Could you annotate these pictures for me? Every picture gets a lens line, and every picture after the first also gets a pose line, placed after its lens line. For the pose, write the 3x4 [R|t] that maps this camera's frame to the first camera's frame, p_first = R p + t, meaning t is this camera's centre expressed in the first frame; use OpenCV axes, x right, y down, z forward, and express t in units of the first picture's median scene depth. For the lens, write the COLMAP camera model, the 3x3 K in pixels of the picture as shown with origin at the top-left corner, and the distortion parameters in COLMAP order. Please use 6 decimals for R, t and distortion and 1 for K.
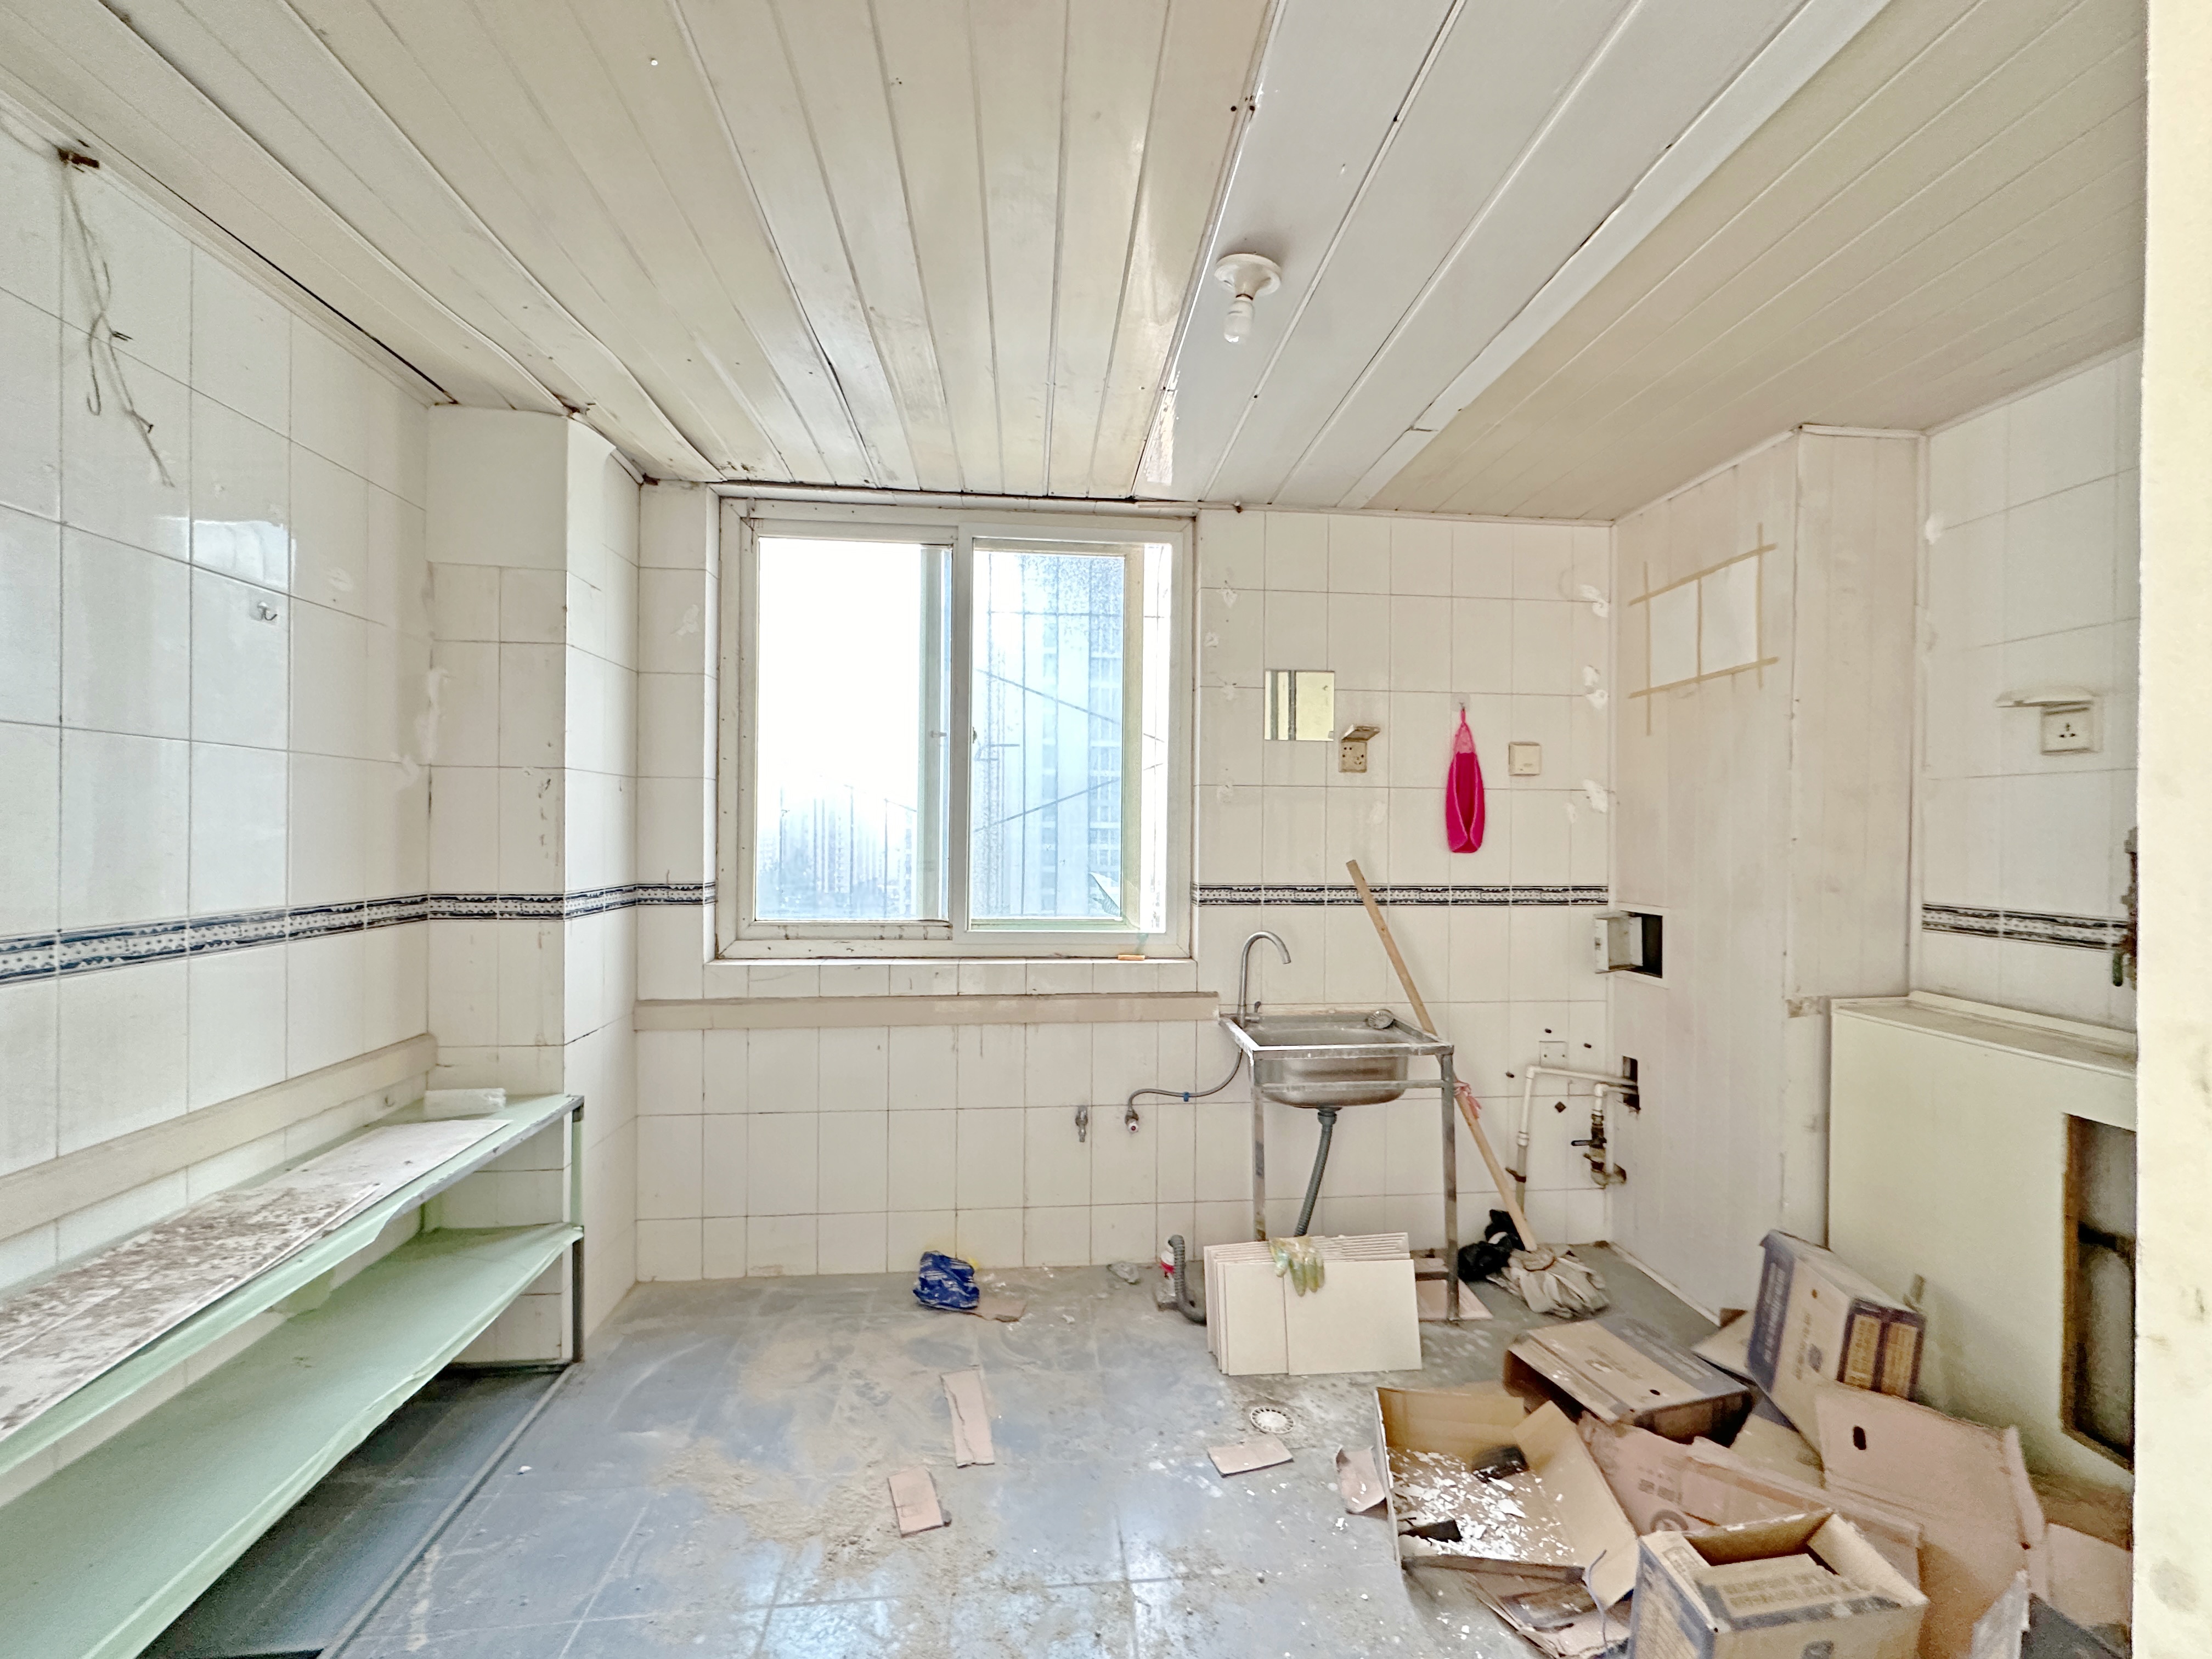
lens RADIAL K [[869.4, 0, 1112.7], [0, 869.4, 830.3], [0, 0, 1]] dist [-0.000291, 0.000379]
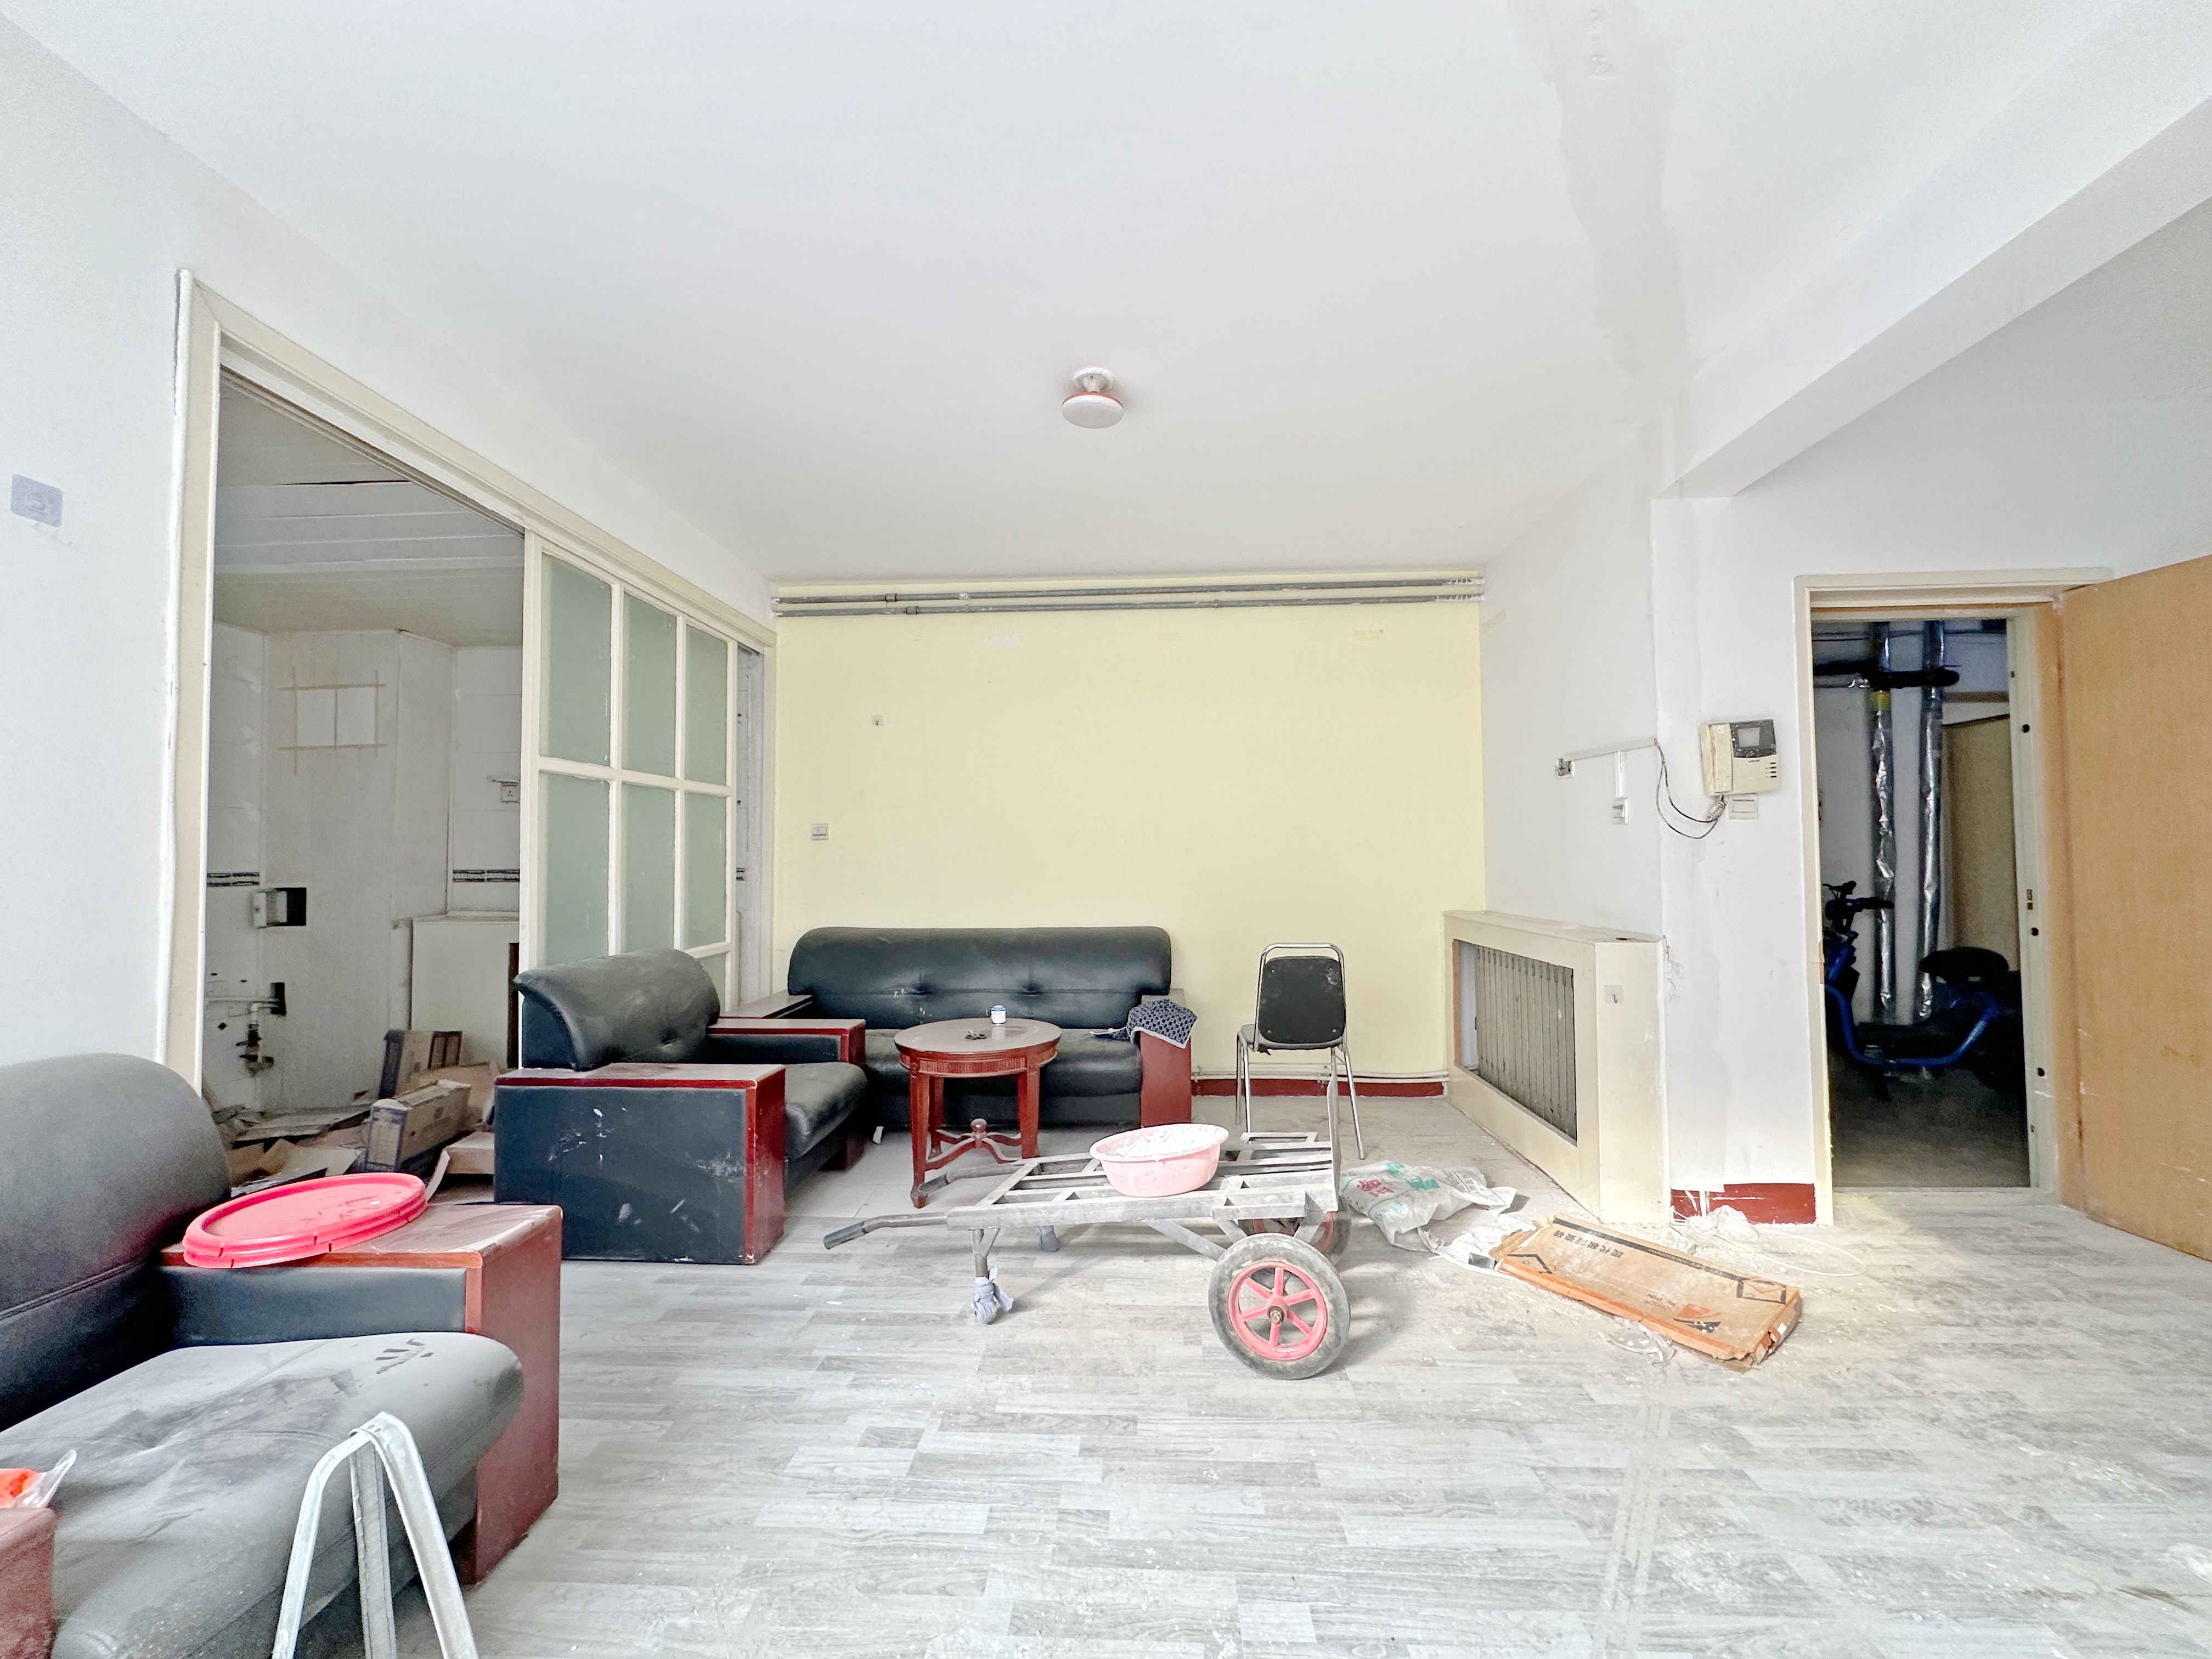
lens RADIAL K [[869.4, 0, 1112.7], [0, 869.4, 830.3], [0, 0, 1]] dist [-0.000291, 0.000379]
pose [[0.133168, 0.019407, 0.990903, -0.899708], [0.011062, 0.999717, -0.021066, 0.048767], [-0.991032, 0.013767, 0.132915, -0.822973]]
